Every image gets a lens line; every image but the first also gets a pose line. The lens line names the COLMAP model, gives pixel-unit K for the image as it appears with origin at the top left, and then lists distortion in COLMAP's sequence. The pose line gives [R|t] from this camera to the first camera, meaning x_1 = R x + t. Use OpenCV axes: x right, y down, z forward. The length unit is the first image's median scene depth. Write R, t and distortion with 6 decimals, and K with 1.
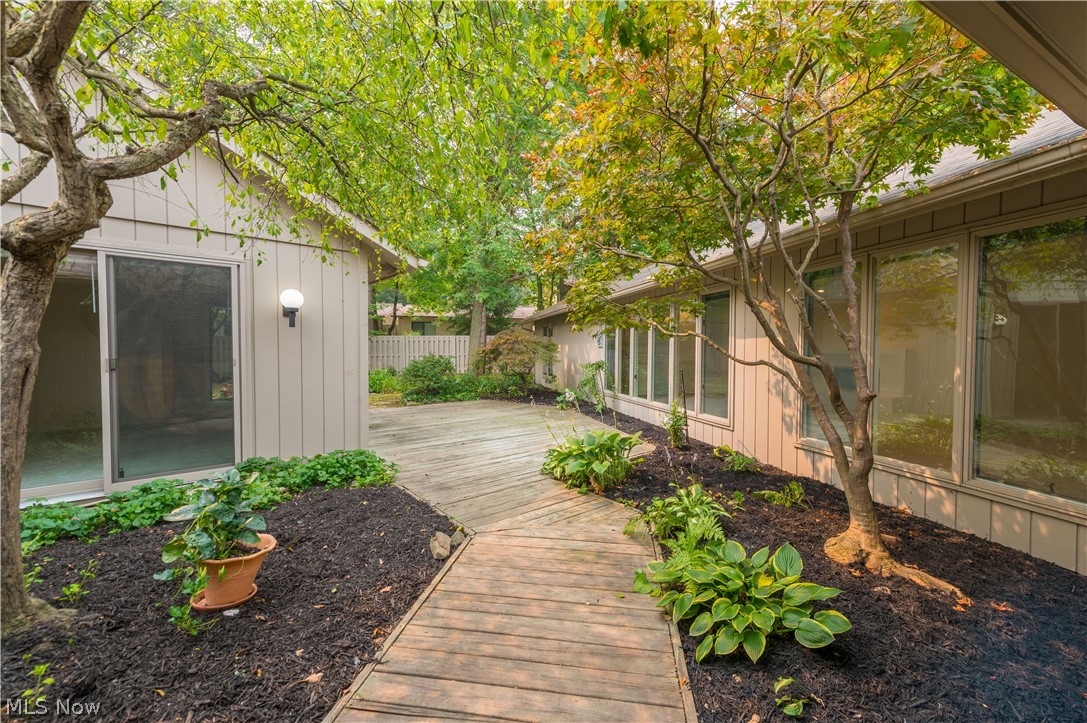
lens RADIAL K [[438.7, 0, 543.1], [0, 438.7, 358.2], [0, 0, 1]] dist [0.000930, -0.003565]
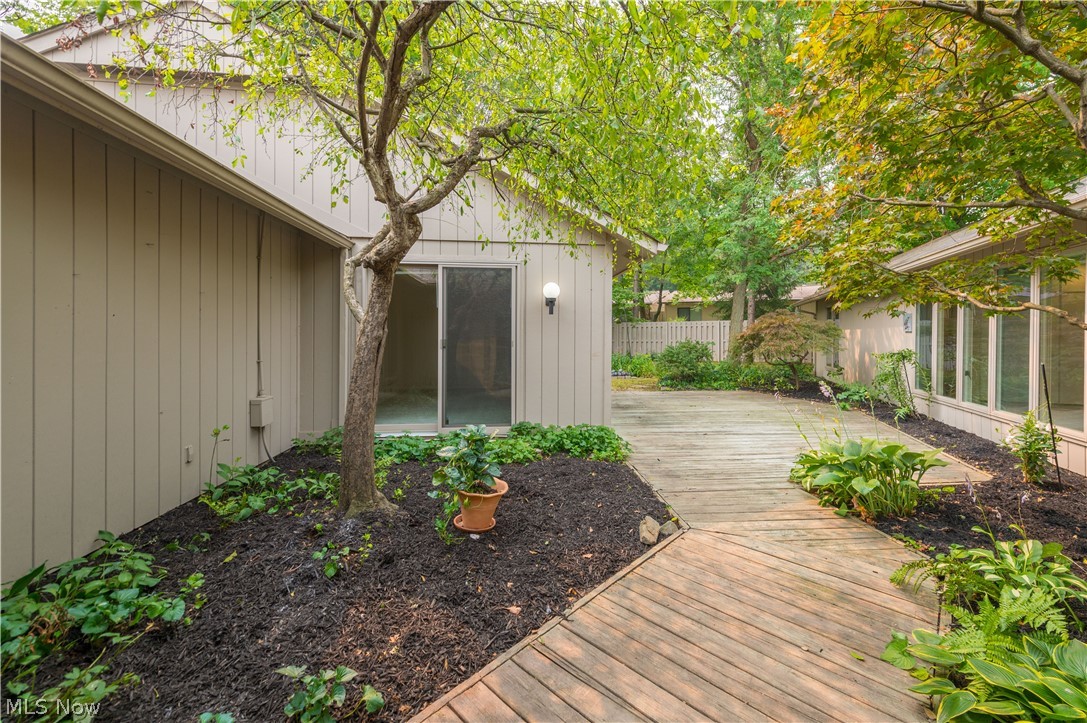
lens RADIAL K [[441.3, 0, 548.9], [0, 441.3, 334.3], [0, 0, 1]] dist [0.001417, -0.003877]
pose [[0.807637, 0.000556, -0.589679, 0.138848], [-0.016775, 0.999617, -0.022033, 0.010397], [0.589441, 0.027686, 0.807337, 0.045570]]
